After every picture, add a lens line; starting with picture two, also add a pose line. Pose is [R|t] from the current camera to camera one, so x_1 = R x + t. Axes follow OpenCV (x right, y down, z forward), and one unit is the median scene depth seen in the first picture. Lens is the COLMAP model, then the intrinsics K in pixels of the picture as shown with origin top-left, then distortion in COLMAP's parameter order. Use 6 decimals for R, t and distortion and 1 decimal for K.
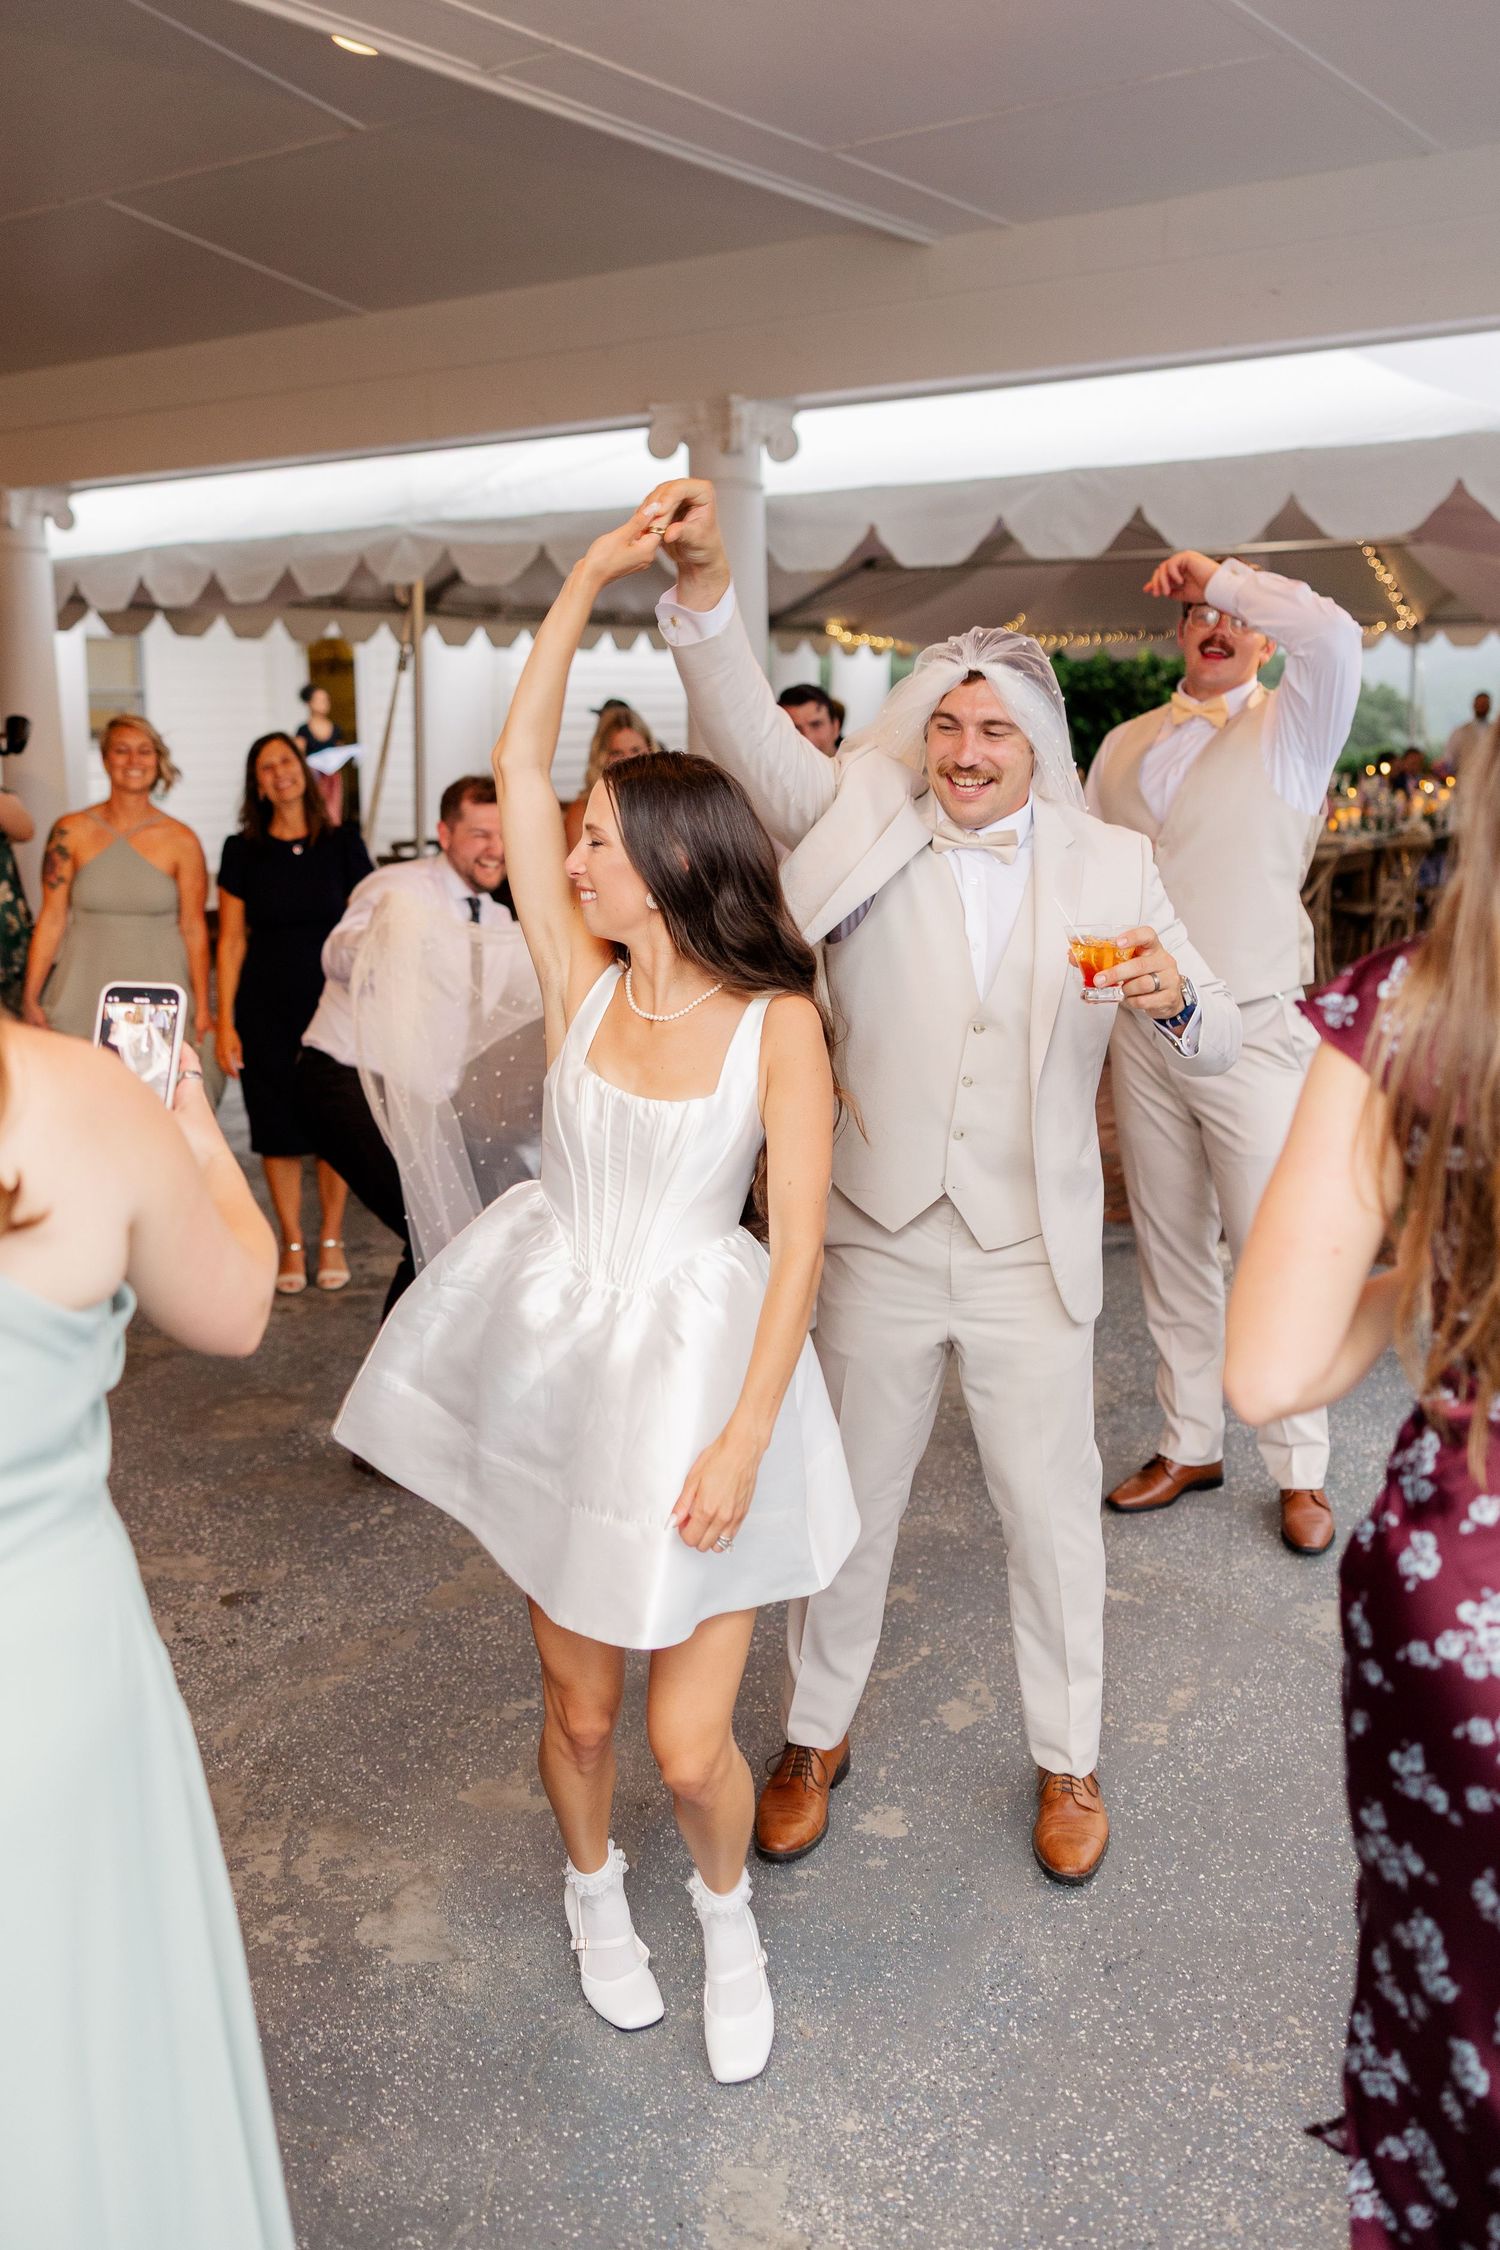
lens RADIAL K [[2073.1, 0, 749.7], [0, 2073.1, 1046.8], [0, 0, 1]] dist [-0.002034, -0.000644]
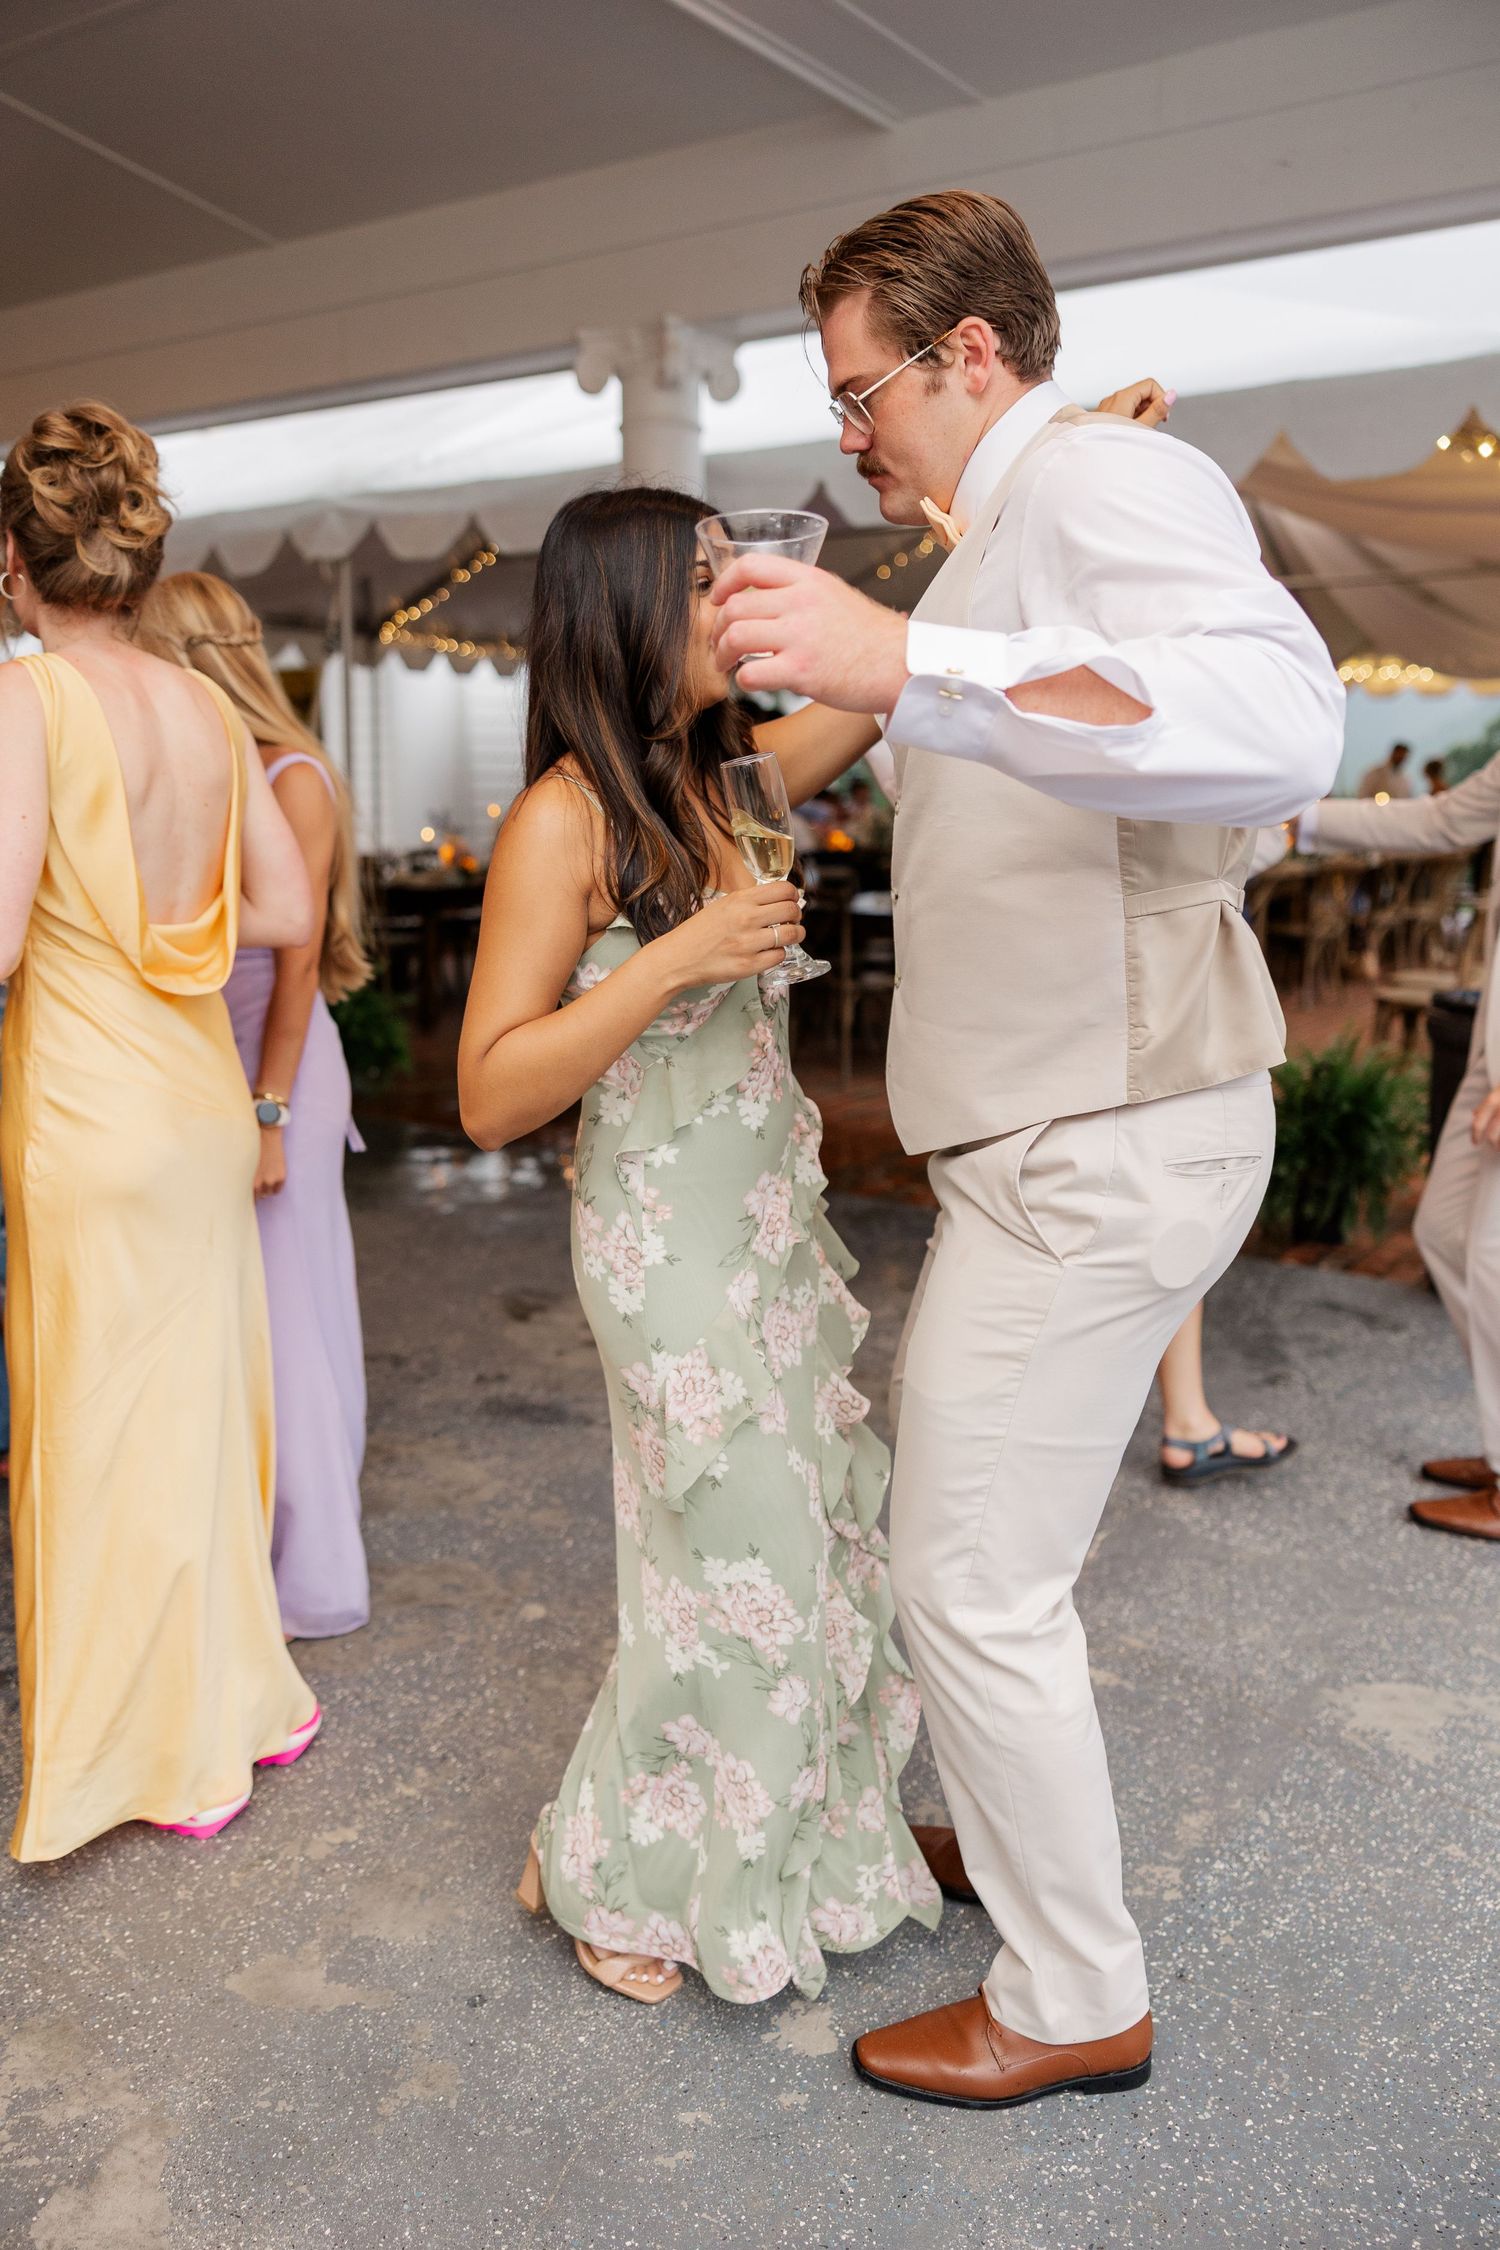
lens RADIAL K [[1914.4, 0, 805.5], [0, 1914.4, 1122.5], [0, 0, 1]] dist [0.017139, -0.001014]
pose [[0.998531, 0.011586, 0.052925, 0.023621], [-0.012848, 0.999640, 0.023568, 0.038013], [-0.052632, -0.024213, 0.998320, 0.309739]]
